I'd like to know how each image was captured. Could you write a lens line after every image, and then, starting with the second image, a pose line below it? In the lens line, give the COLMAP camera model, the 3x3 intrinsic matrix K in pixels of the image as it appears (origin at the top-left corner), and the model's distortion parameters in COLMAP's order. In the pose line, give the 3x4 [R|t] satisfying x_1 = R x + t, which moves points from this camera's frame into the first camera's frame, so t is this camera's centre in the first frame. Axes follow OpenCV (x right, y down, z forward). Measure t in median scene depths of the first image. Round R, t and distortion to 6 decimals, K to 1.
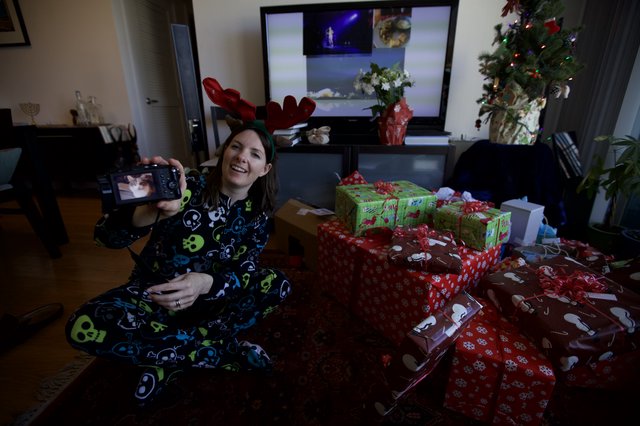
lens RADIAL K [[292.9, 0, 318.3], [0, 292.9, 208.9], [0, 0, 1]] dist [-0.043632, 0.014543]
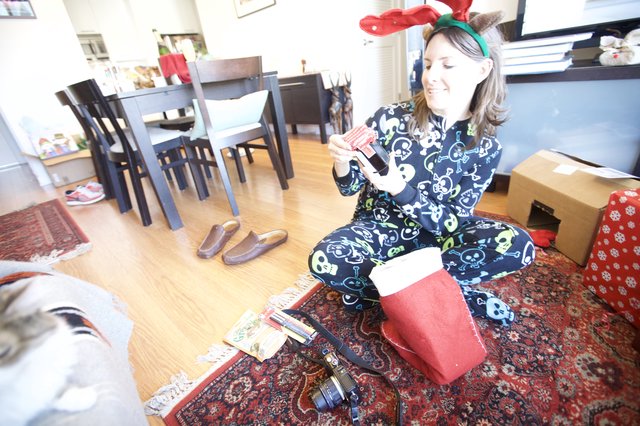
lens RADIAL K [[292.9, 0, 318.3], [0, 292.9, 208.9], [0, 0, 1]] dist [-0.043632, 0.014543]
pose [[0.803760, 0.168111, -0.570709, -0.153472], [-0.074677, 0.980169, 0.183551, 0.026879], [0.590248, -0.104912, 0.800375, 0.155928]]
